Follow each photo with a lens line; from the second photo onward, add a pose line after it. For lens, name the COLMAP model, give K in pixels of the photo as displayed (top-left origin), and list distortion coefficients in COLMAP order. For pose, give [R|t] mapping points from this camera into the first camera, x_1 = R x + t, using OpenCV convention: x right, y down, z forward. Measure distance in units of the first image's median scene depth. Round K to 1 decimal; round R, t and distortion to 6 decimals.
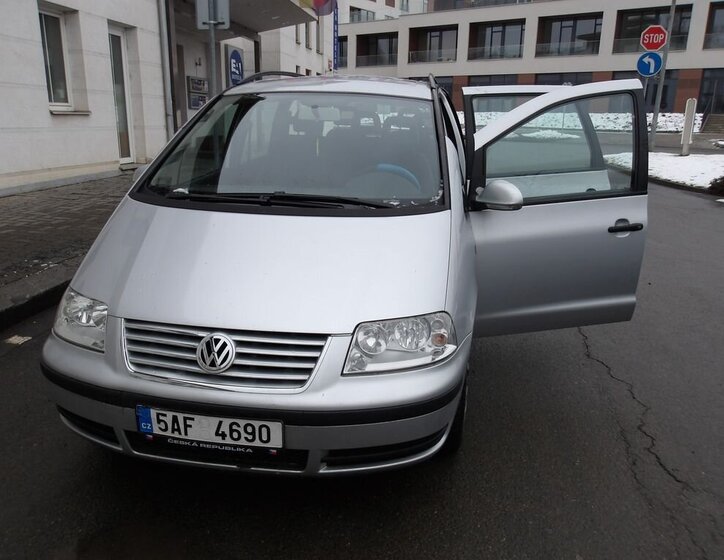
lens RADIAL K [[622.8, 0, 361.1], [0, 622.8, 279.2], [0, 0, 1]] dist [0.005900, -0.025000]
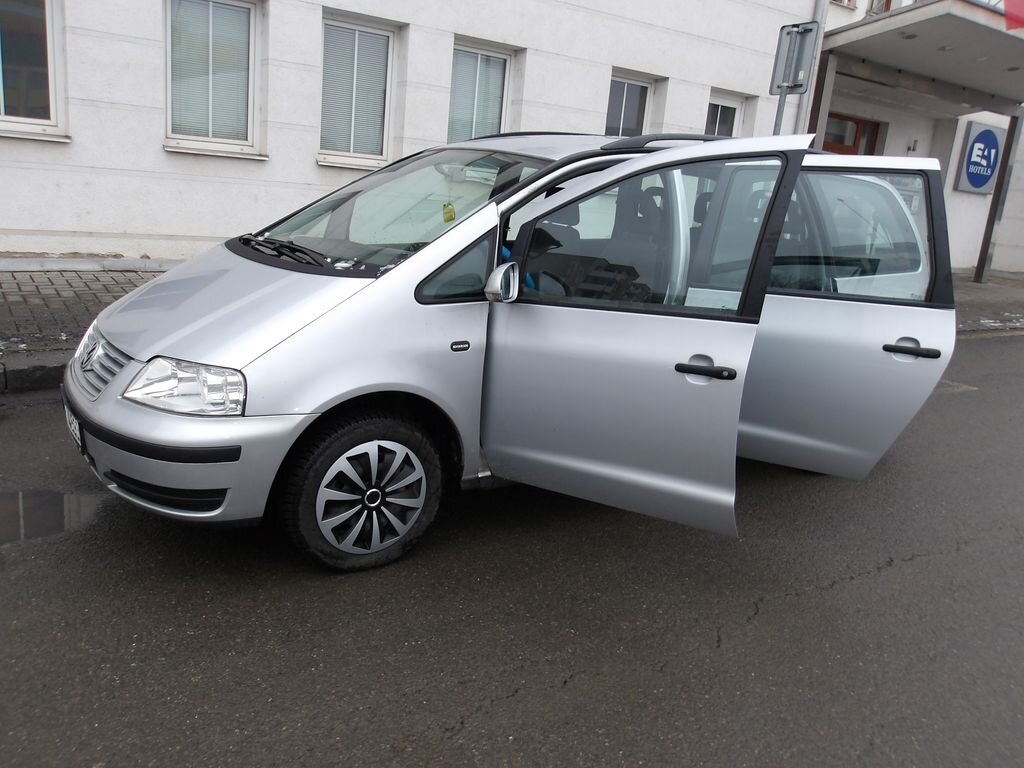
lens RADIAL K [[856.8, 0, 511.5], [0, 856.8, 388.3], [0, 0, 1]] dist [-0.010247, 0.011270]
pose [[0.678253, 0.209364, -0.704372, 1.255318], [-0.256348, 0.965748, 0.040212, -0.073008], [0.688665, 0.153291, 0.708691, 0.396403]]
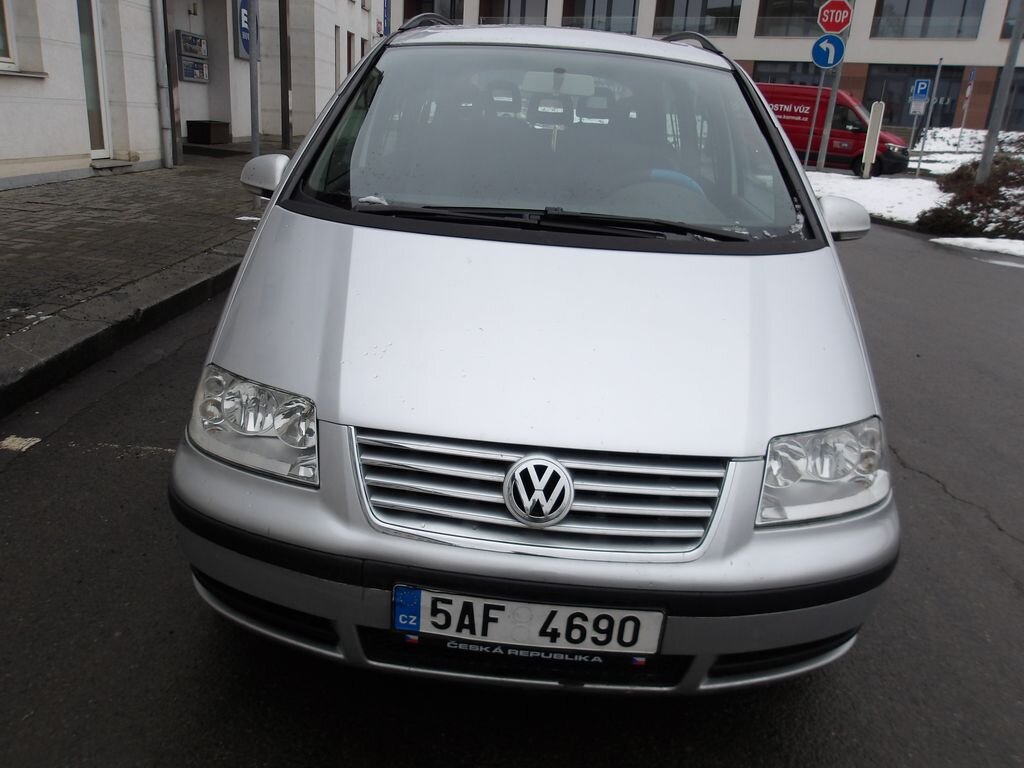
lens RADIAL K [[856.8, 0, 504.8], [0, 856.8, 386.8], [0, 0, 1]] dist [-0.010247, 0.011270]
pose [[0.991830, 0.007276, 0.127356, -0.329334], [-0.014536, 0.998316, 0.056168, -0.017450], [-0.126733, -0.057560, 0.990265, 0.217838]]
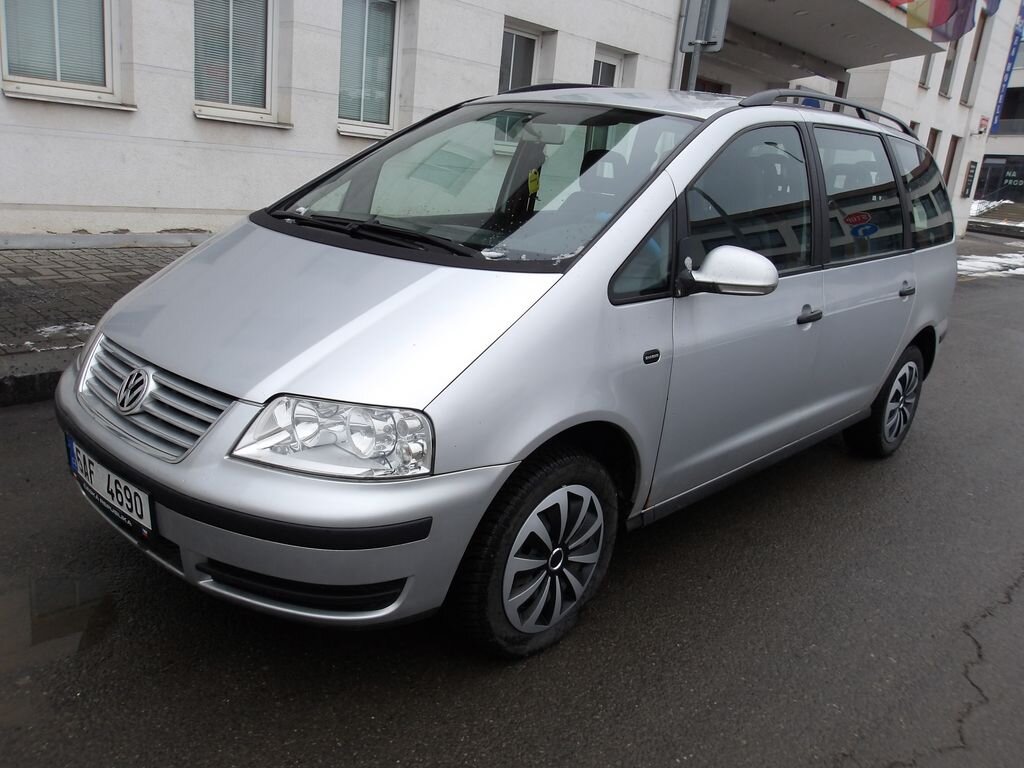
lens RADIAL K [[856.8, 0, 505.1], [0, 856.8, 390.6], [0, 0, 1]] dist [-0.010247, 0.011270]
pose [[0.827613, 0.202174, -0.523624, 0.648240], [-0.217187, 0.975559, 0.033393, -0.017100], [0.517578, 0.086087, 0.851295, 0.296403]]
